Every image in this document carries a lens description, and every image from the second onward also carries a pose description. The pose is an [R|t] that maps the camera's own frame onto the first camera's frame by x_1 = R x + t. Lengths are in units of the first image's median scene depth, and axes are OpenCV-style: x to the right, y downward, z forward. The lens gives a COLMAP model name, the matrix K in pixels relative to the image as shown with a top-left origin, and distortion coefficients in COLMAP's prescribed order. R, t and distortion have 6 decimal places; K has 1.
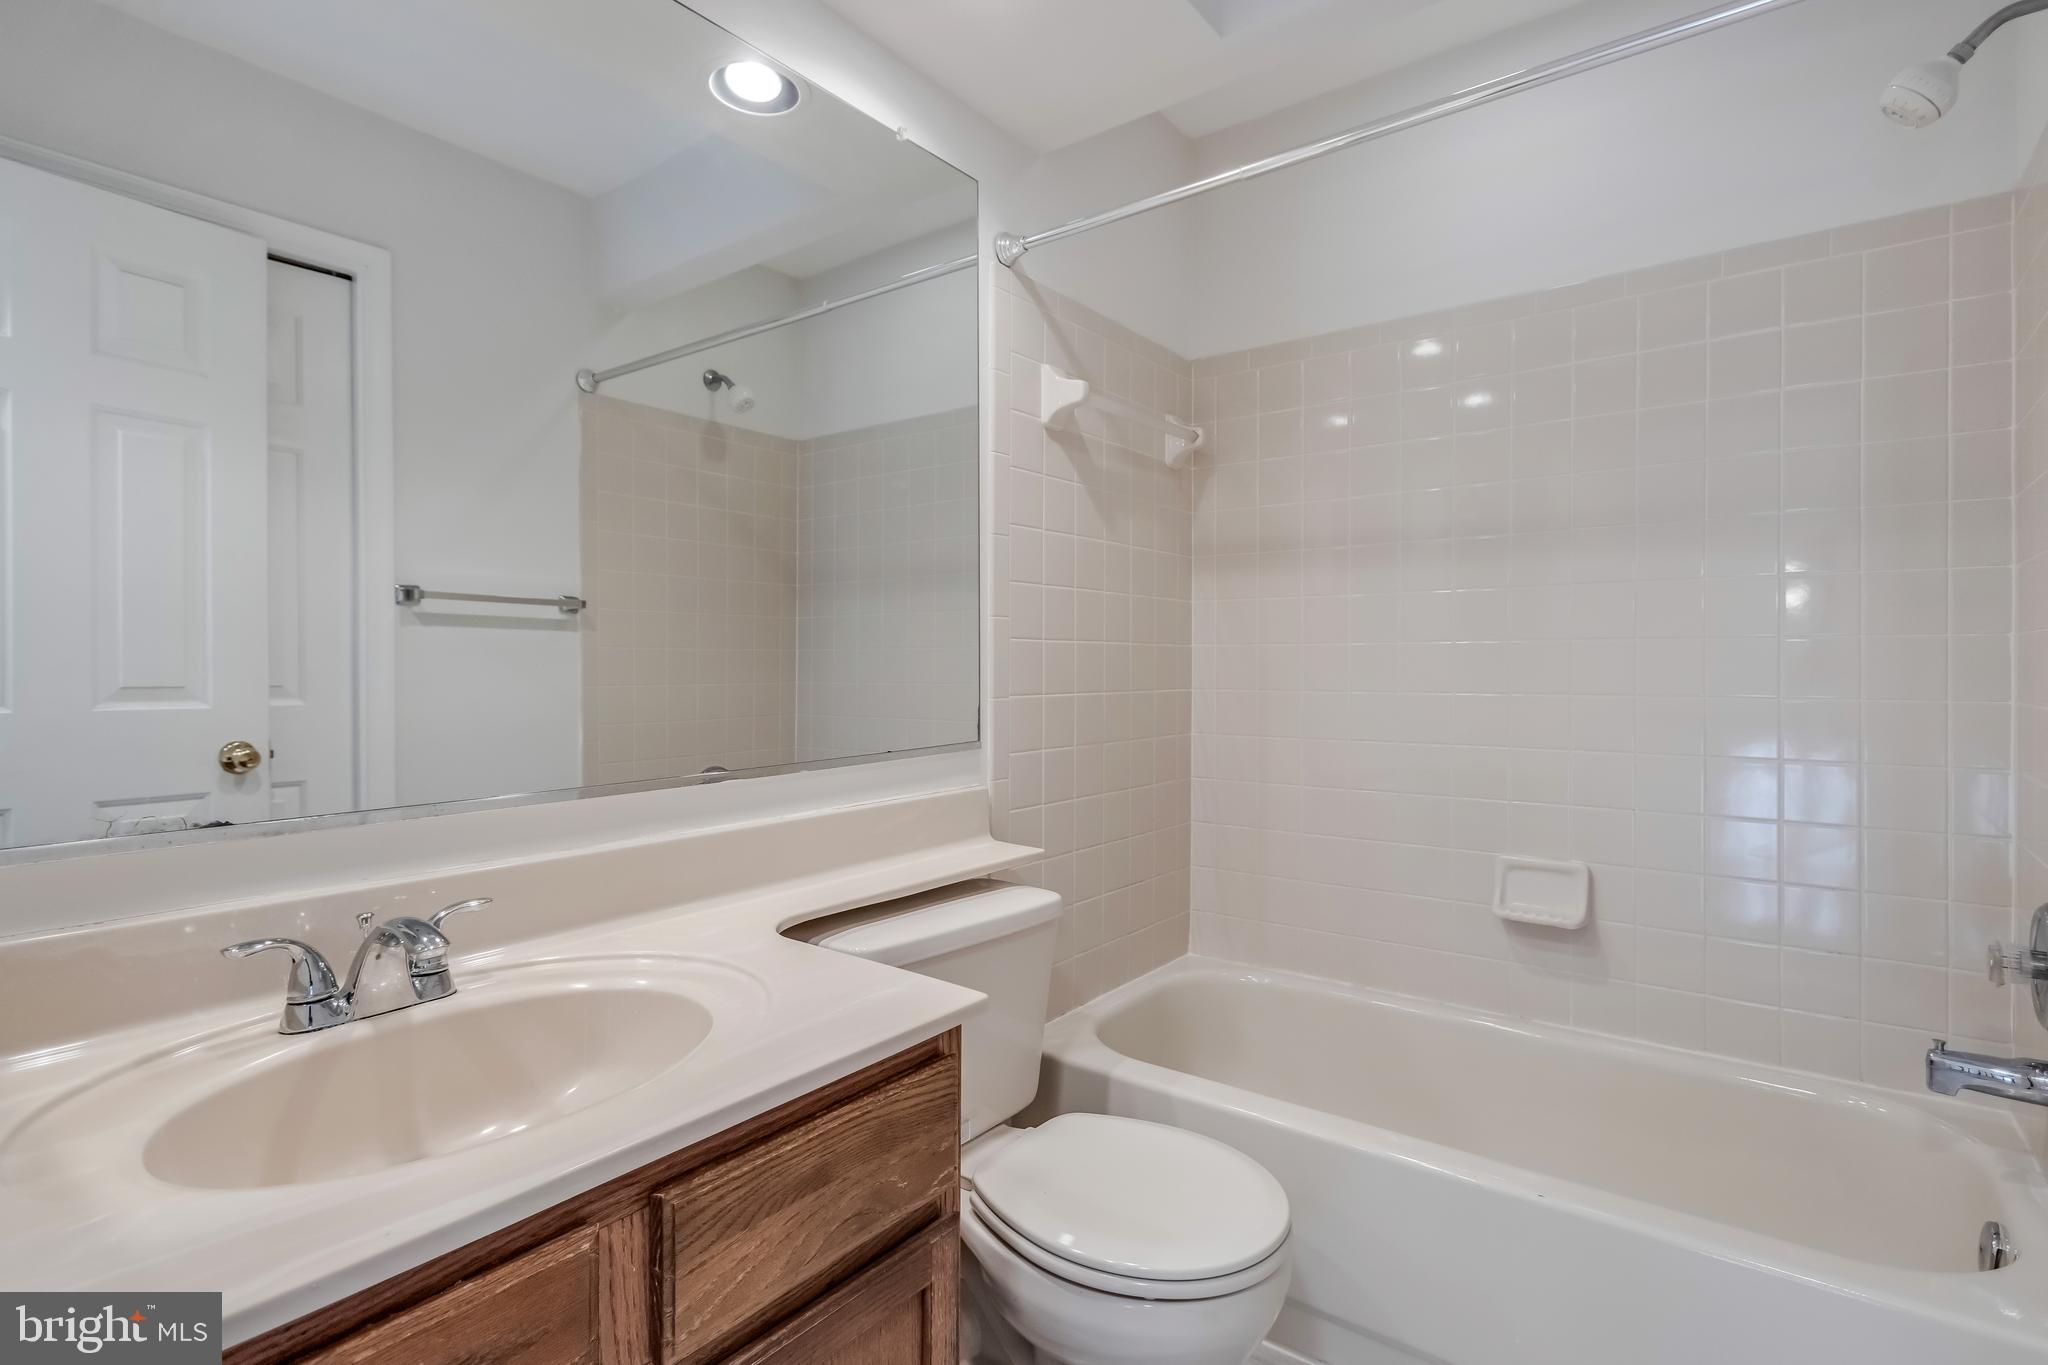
lens RADIAL K [[962.5, 0, 1012.9], [0, 962.5, 680.5], [0, 0, 1]] dist [0.000588, 0.000191]
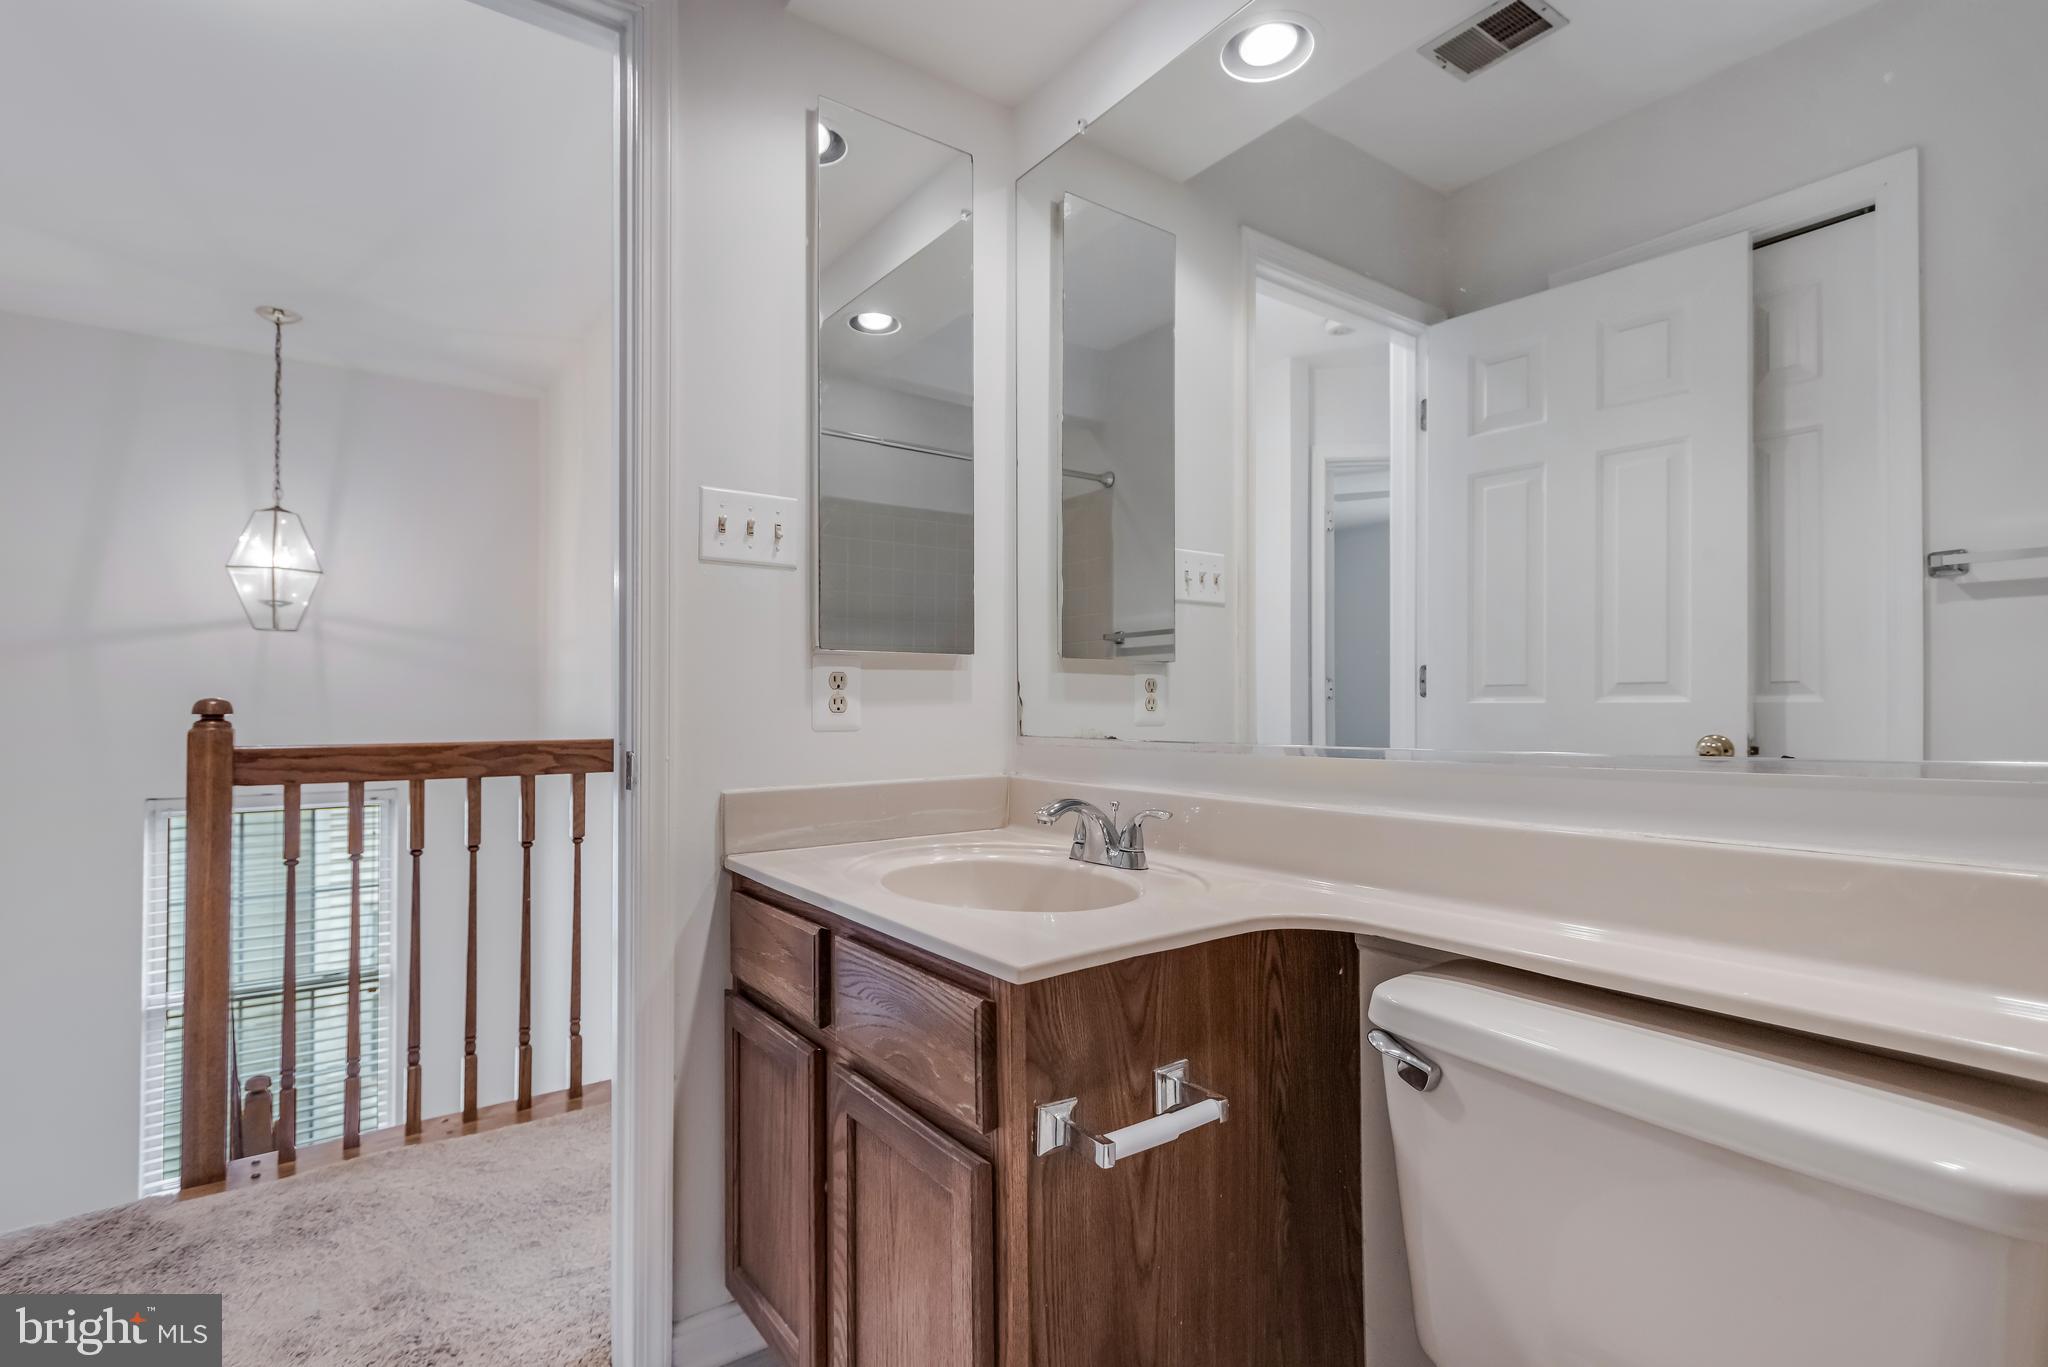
lens RADIAL K [[962.5, 0, 1012.9], [0, 962.5, 681.5], [0, 0, 1]] dist [0.000588, 0.000191]
pose [[-0.273509, -0.025440, -0.961533, 0.535084], [-0.007386, 0.999676, -0.024349, 0.051318], [0.961841, 0.000442, -0.273608, 0.781567]]
